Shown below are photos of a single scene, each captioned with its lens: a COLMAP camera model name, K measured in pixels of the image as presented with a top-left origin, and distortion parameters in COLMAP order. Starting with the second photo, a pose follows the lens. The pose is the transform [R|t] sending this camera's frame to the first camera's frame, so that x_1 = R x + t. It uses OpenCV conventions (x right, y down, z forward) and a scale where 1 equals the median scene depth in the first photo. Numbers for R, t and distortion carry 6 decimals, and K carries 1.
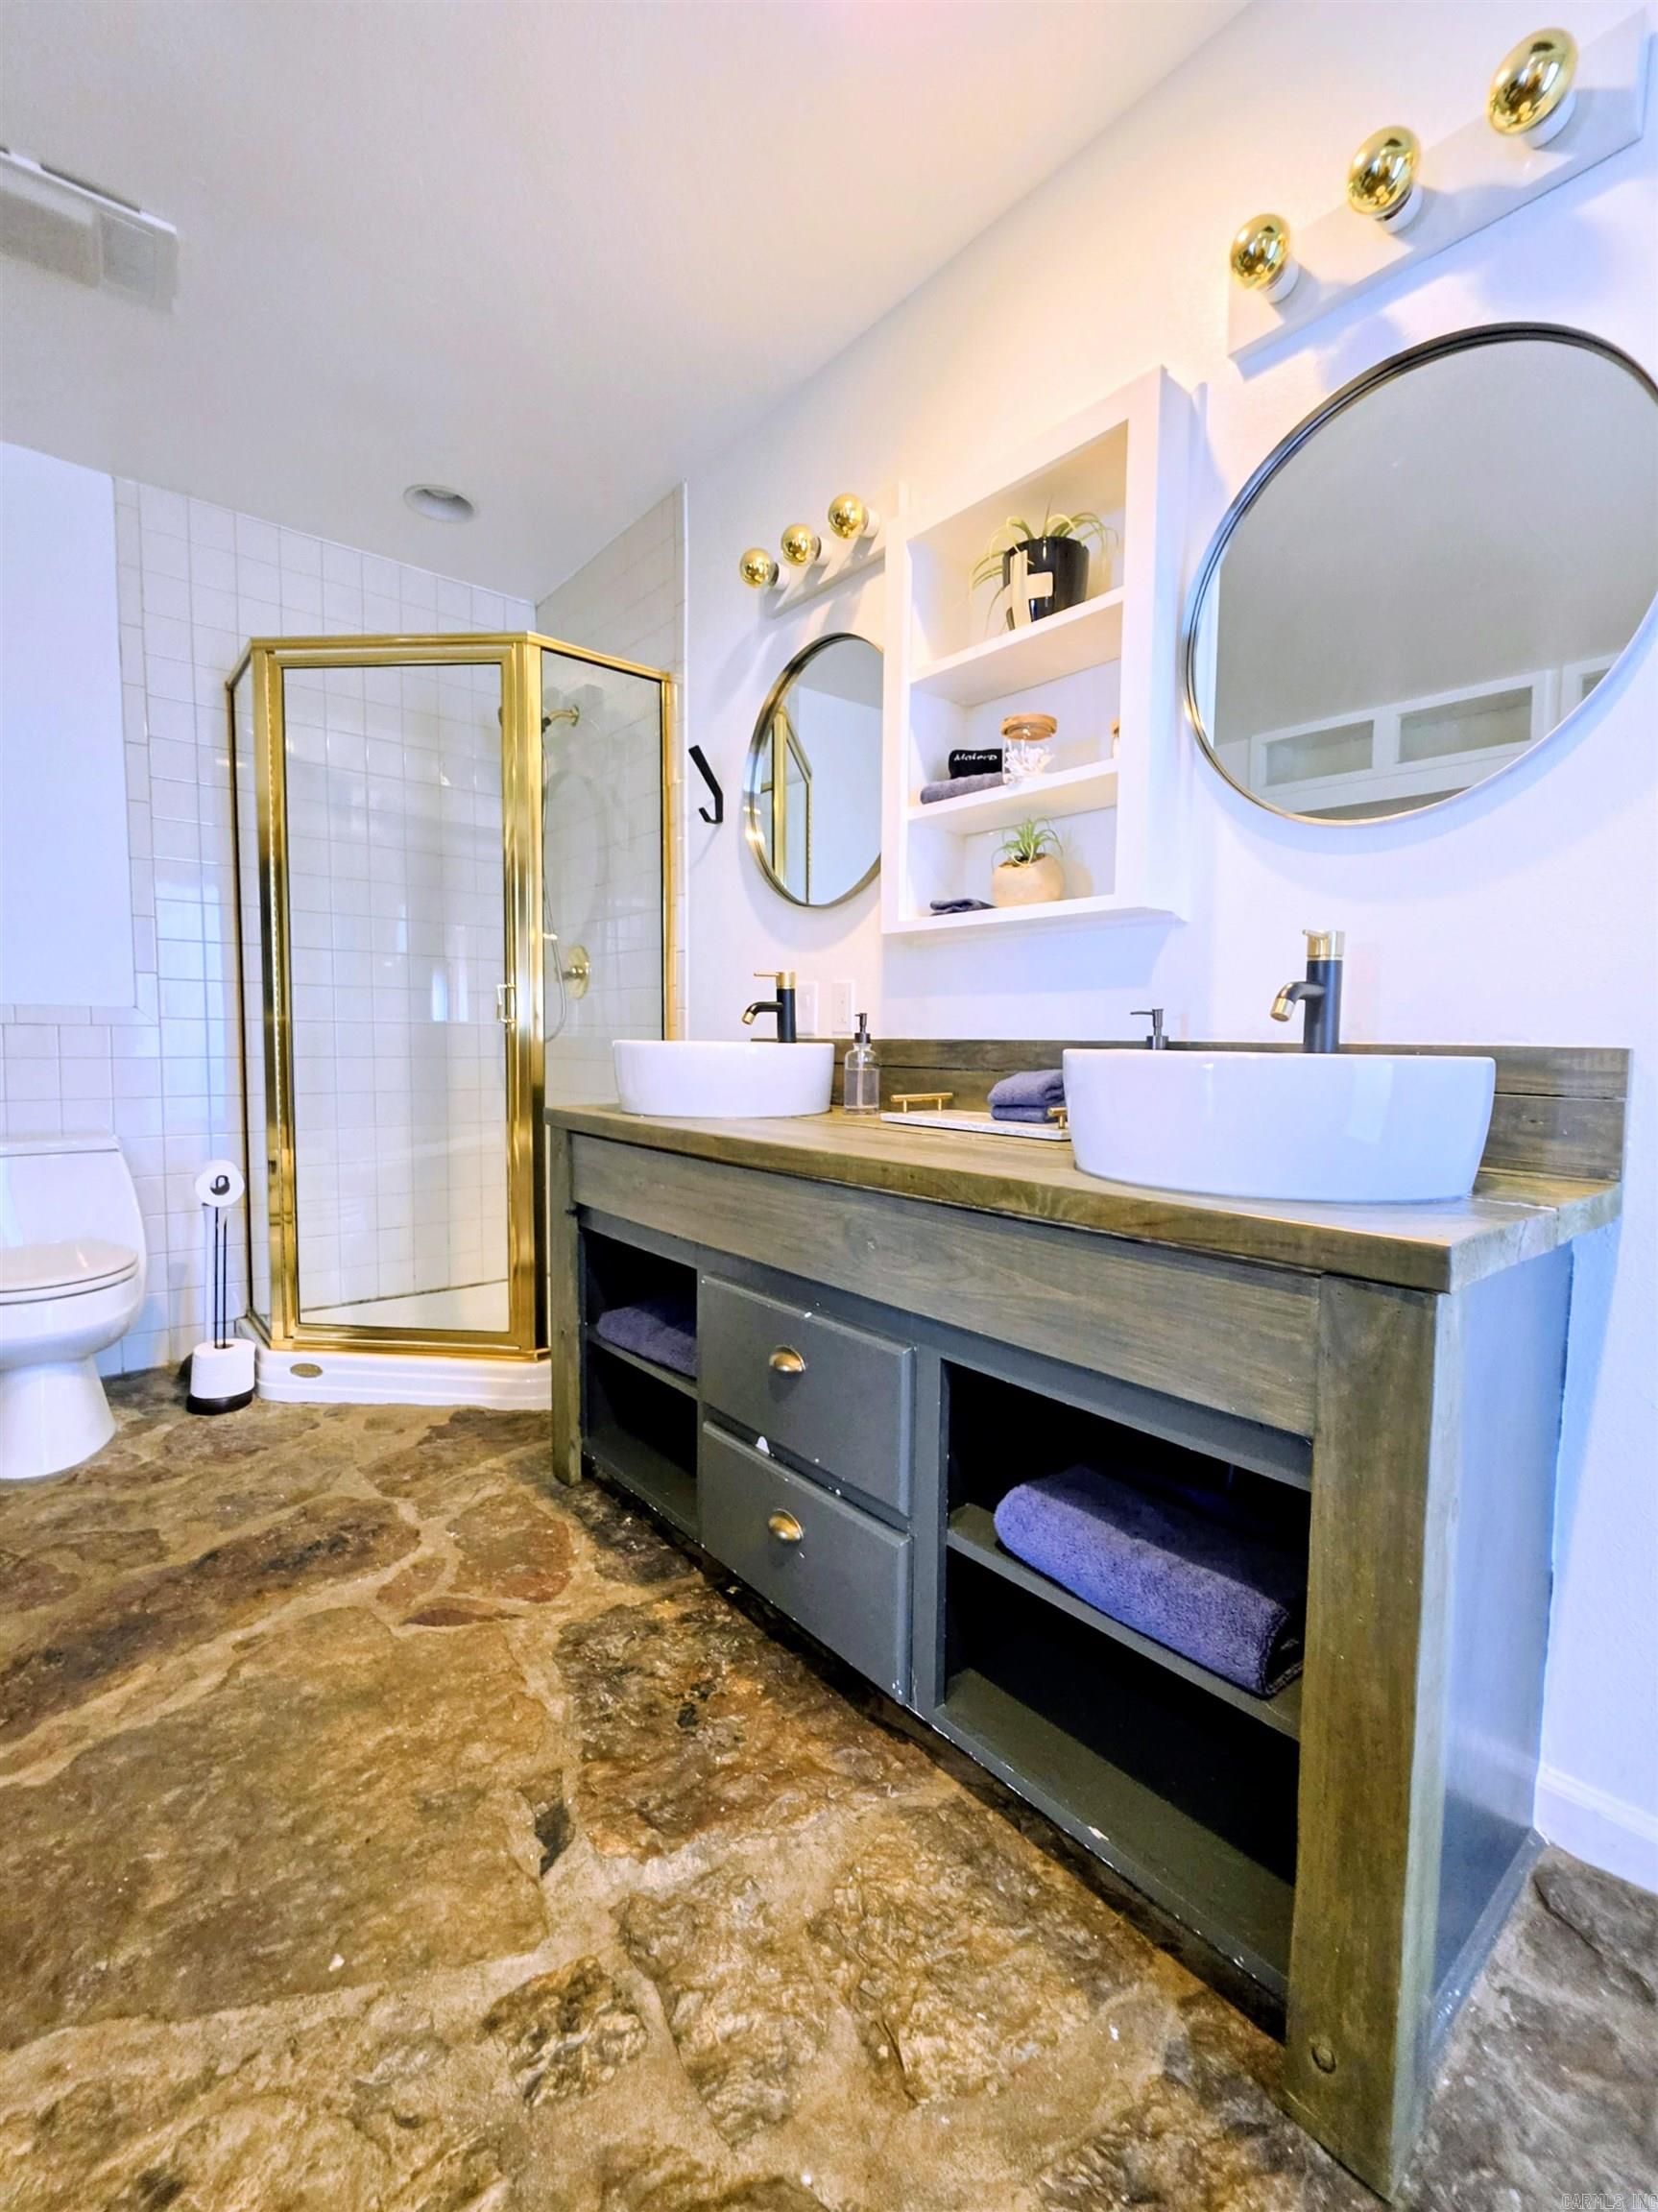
lens RADIAL K [[951.4, 0, 831.9], [0, 951.4, 1101.5], [0, 0, 1]] dist [-0.000853, -0.000103]
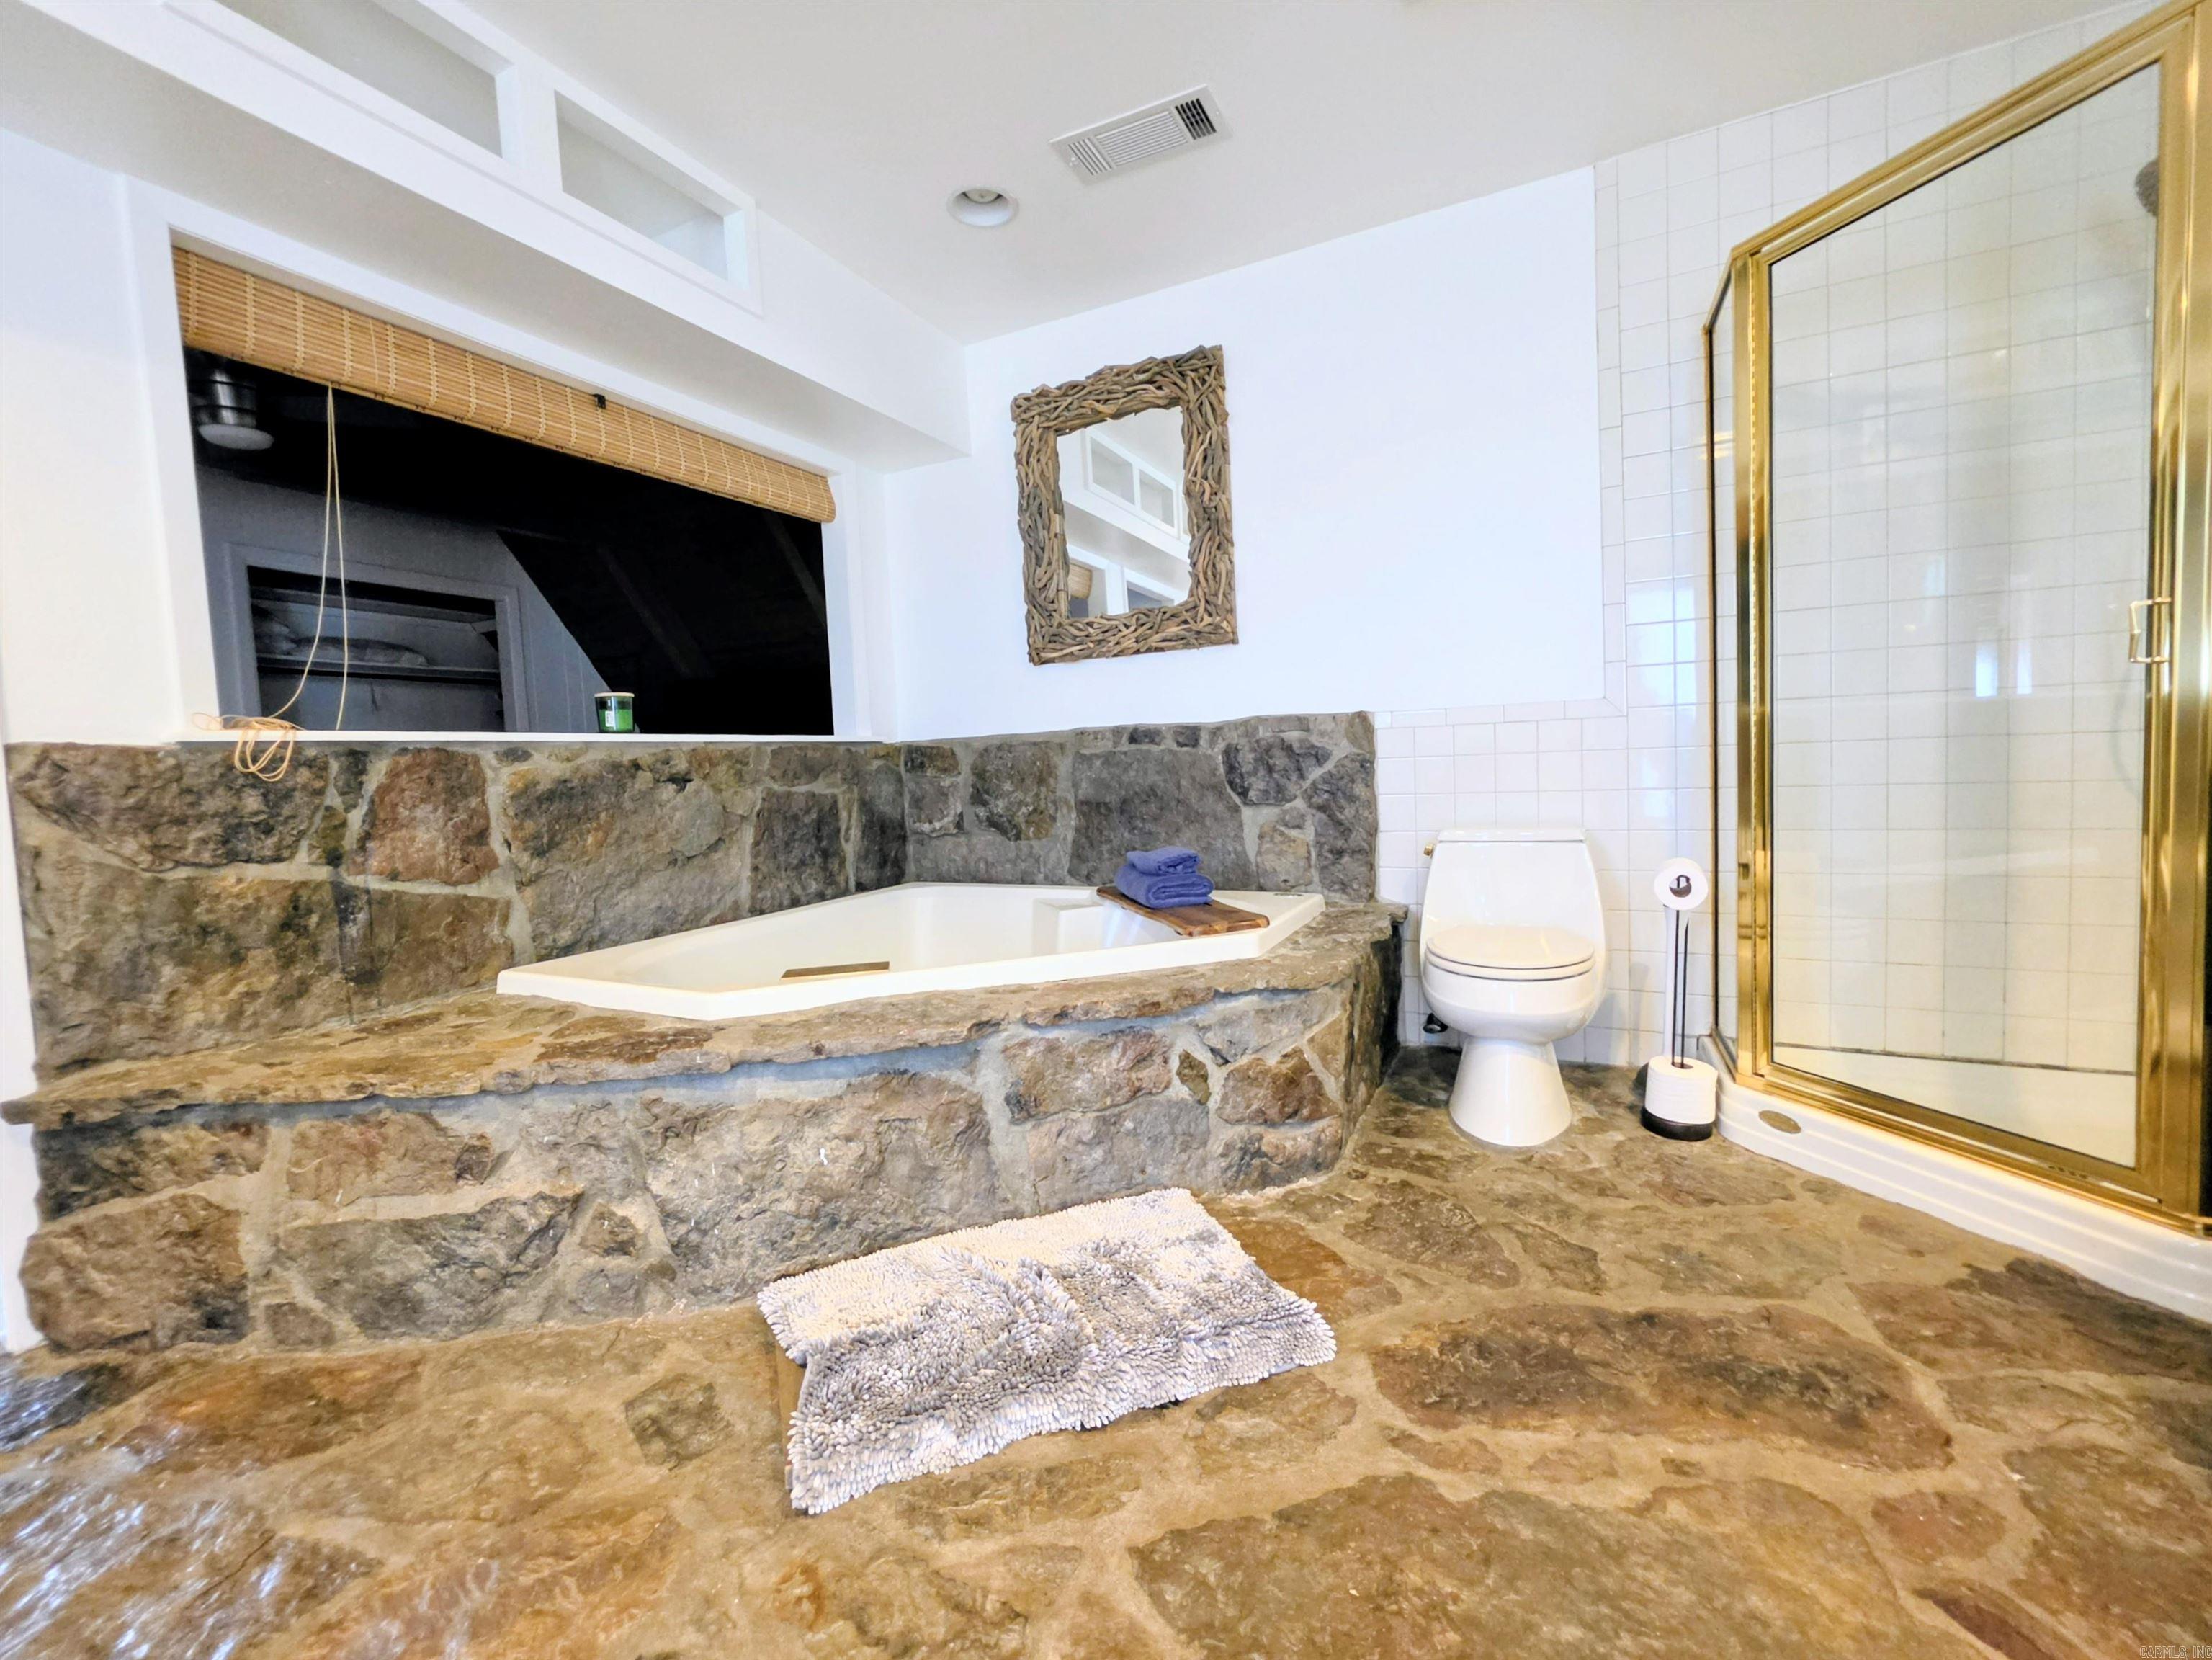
lens RADIAL K [[909.6, 0, 1111.2], [0, 909.6, 816.7], [0, 0, 1]] dist [-0.002356, -0.000082]
pose [[0.405785, 0.023516, -0.913666, -0.101246], [-0.012423, 0.999719, 0.020213, 0.015124], [0.913884, 0.003149, 0.405963, 0.201855]]
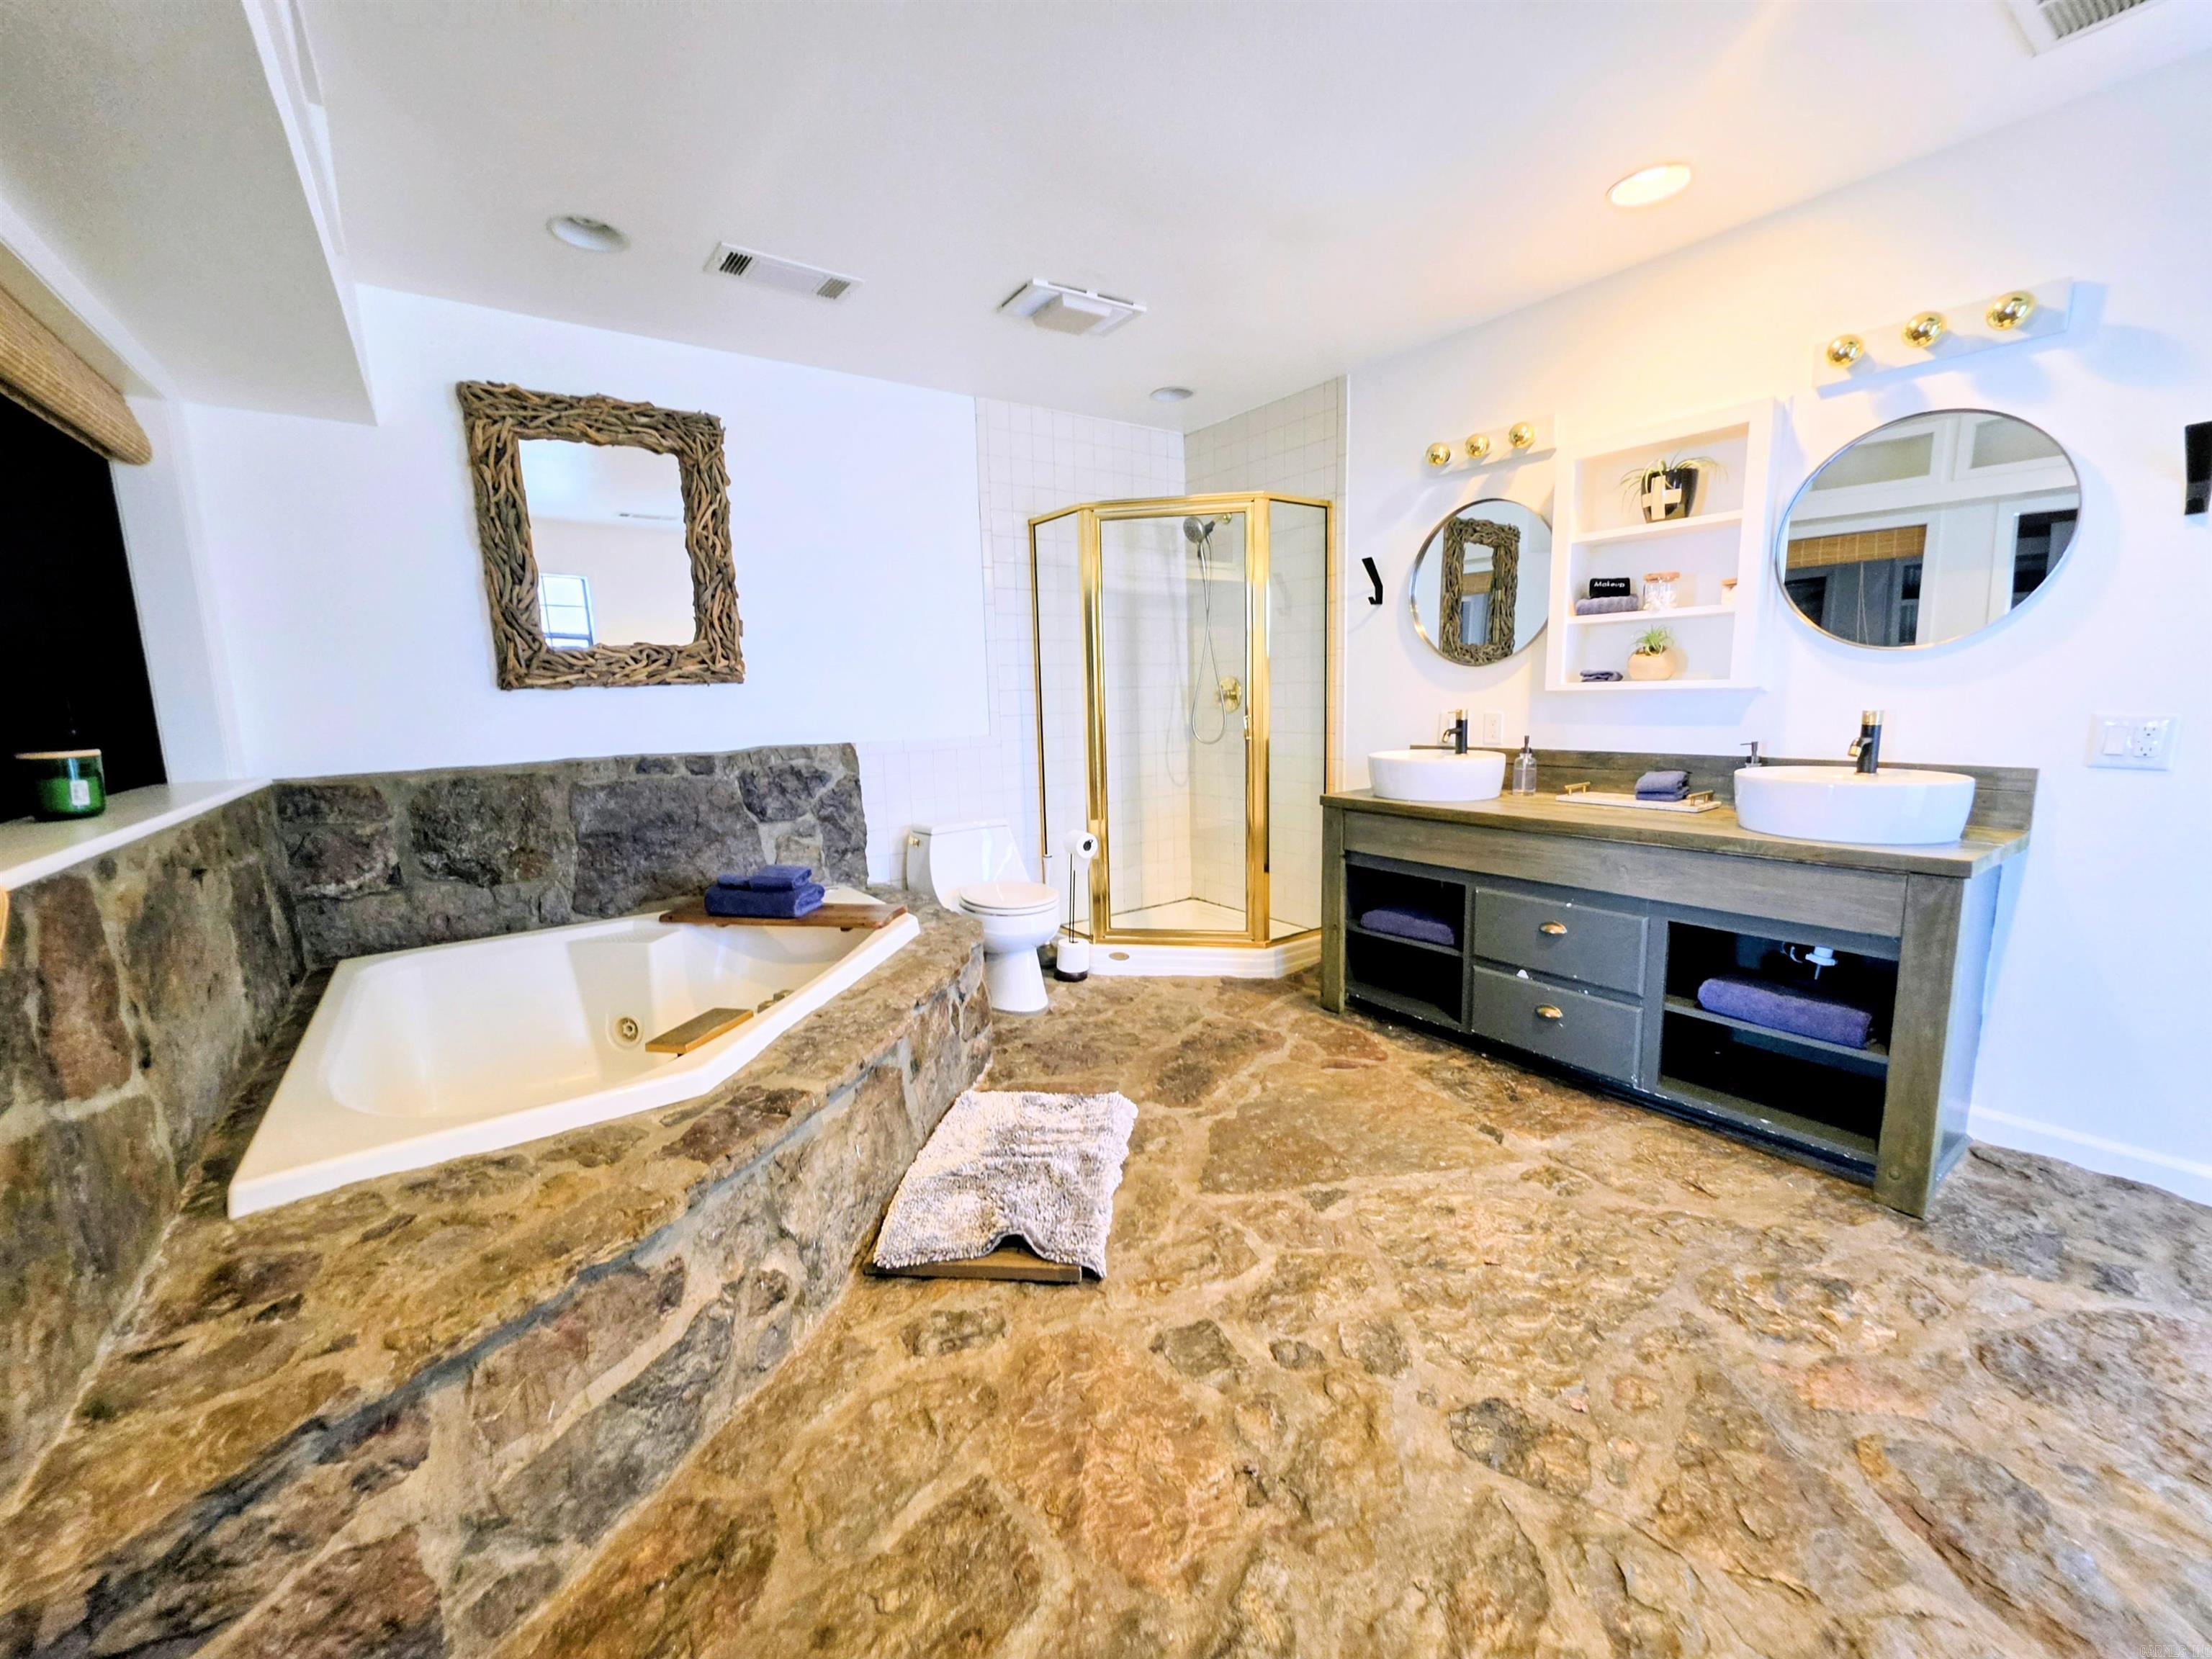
lens RADIAL K [[882.4, 0, 1081.5], [0, 882.4, 819.8], [0, 0, 1]] dist [-0.000146, 0.000031]
pose [[0.995454, -0.028795, -0.090783, -0.615228], [0.036126, 0.996126, 0.080171, -0.096970], [0.088123, -0.083086, 0.992638, -0.639532]]
